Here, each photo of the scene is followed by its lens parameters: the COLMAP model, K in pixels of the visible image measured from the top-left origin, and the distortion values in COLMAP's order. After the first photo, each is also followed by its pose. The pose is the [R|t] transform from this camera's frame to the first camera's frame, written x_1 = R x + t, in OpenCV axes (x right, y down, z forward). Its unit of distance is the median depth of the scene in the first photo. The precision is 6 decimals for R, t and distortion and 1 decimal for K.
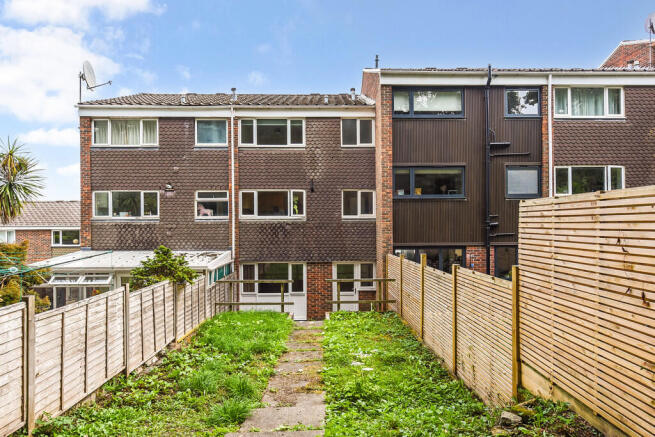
lens RADIAL K [[381.7, 0, 328.1], [0, 381.7, 221.9], [0, 0, 1]] dist [0.003145, -0.001387]
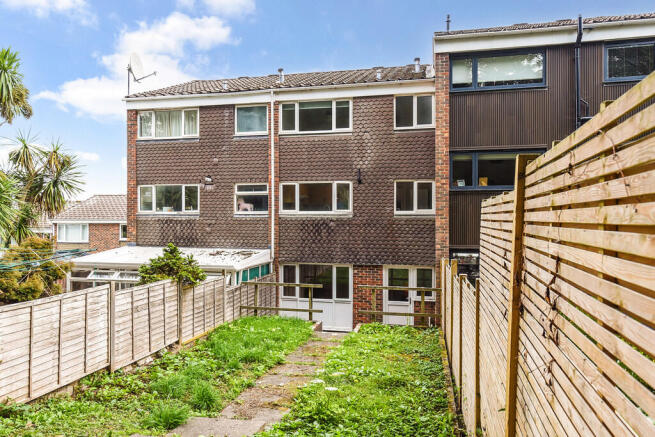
lens RADIAL K [[453.1, 0, 327.8], [0, 453.1, 215.9], [0, 0, 1]] dist [0.002214, 0.007186]
pose [[0.969693, 0.005447, -0.244266, 0.140404], [-0.005146, 0.999985, 0.001871, -0.007038], [0.244273, -0.000557, 0.969706, -0.008890]]
